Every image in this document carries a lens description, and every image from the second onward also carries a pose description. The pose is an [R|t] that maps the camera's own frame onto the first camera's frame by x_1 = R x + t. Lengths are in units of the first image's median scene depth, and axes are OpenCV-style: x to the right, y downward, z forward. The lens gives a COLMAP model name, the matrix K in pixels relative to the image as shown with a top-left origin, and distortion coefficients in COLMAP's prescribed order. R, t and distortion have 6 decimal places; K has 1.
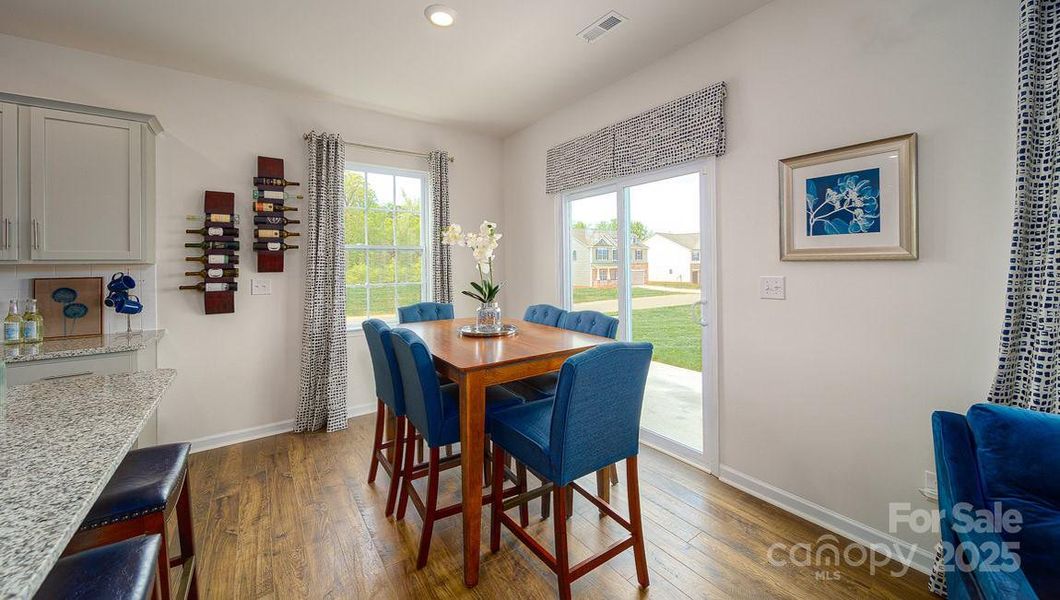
lens RADIAL K [[393.9, 0, 542.4], [0, 393.9, 264.7], [0, 0, 1]] dist [-0.000131, -0.000262]
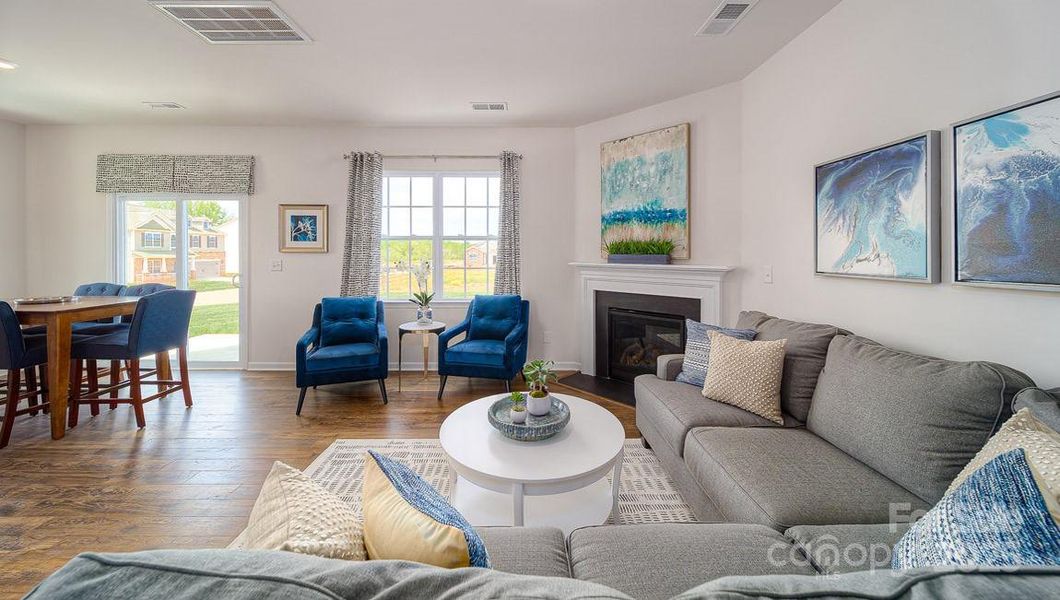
lens RADIAL K [[373.5, 0, 522.8], [0, 373.5, 256.2], [0, 0, 1]] dist [-0.000475, -0.000235]
pose [[0.595402, 0.008733, 0.803380, -0.160400], [-0.011388, 0.999932, -0.002430, 0.000747], [-0.803347, -0.007702, 0.595461, -0.889325]]
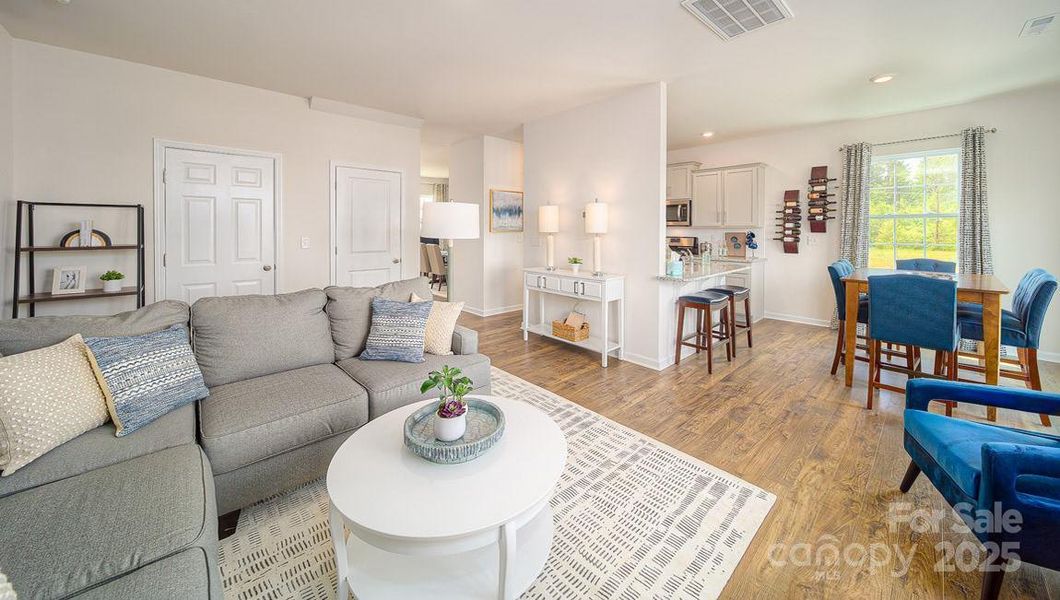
lens RADIAL K [[373.5, 0, 535.3], [0, 373.5, 230.8], [0, 0, 1]] dist [-0.000475, -0.000235]
pose [[0.118372, 0.016853, -0.992826, 0.872195], [-0.003891, 0.999856, 0.016508, -0.012284], [0.992962, 0.001909, 0.118420, -0.477037]]
